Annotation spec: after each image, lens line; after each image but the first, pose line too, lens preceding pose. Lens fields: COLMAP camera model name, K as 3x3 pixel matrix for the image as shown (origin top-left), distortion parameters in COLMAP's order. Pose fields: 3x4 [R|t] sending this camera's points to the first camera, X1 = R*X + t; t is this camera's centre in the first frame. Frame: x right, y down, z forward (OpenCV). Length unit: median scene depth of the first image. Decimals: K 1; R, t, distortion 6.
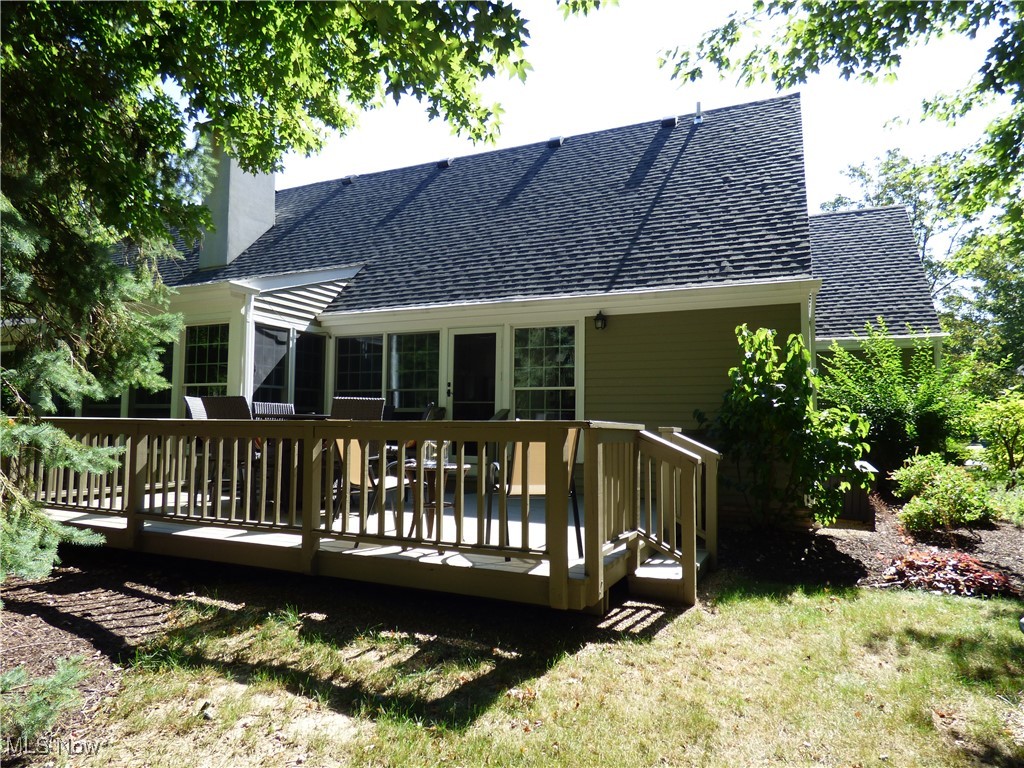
lens RADIAL K [[616.9, 0, 517.9], [0, 616.9, 385.9], [0, 0, 1]] dist [0.000854, -0.017418]
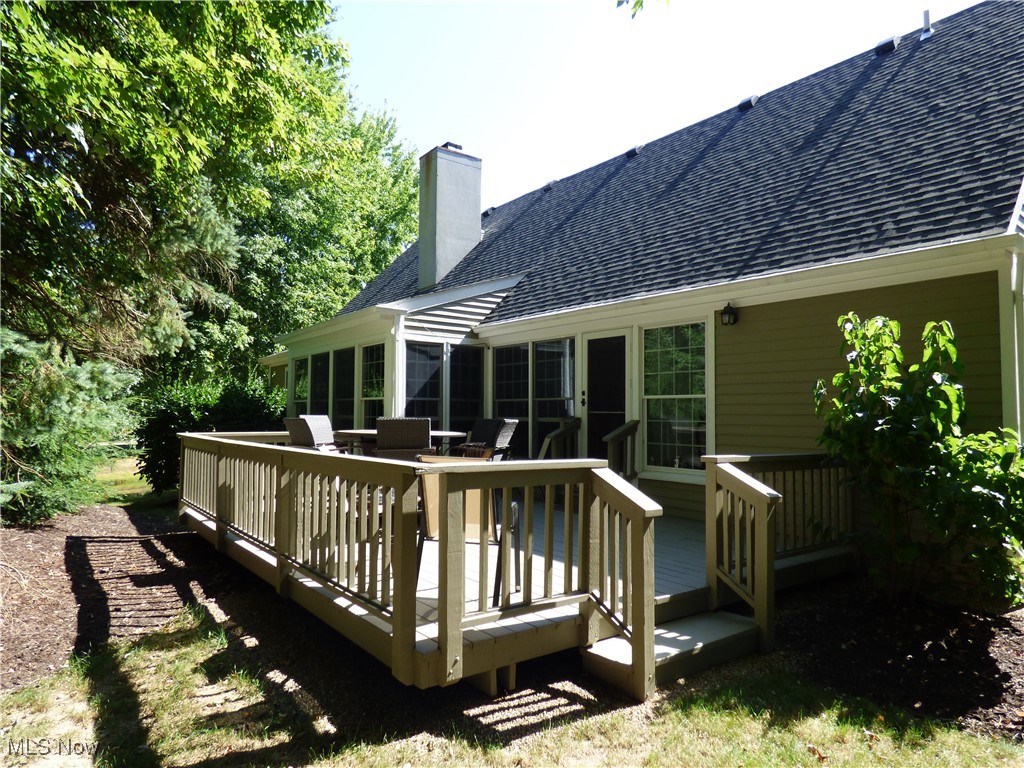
lens RADIAL K [[616.9, 0, 517.9], [0, 616.9, 385.9], [0, 0, 1]] dist [0.000854, -0.017418]
pose [[0.891441, -0.026422, -0.452365, 0.239279], [0.031058, 0.999514, 0.002825, -0.020154], [0.452071, -0.016568, 0.891828, 0.123970]]
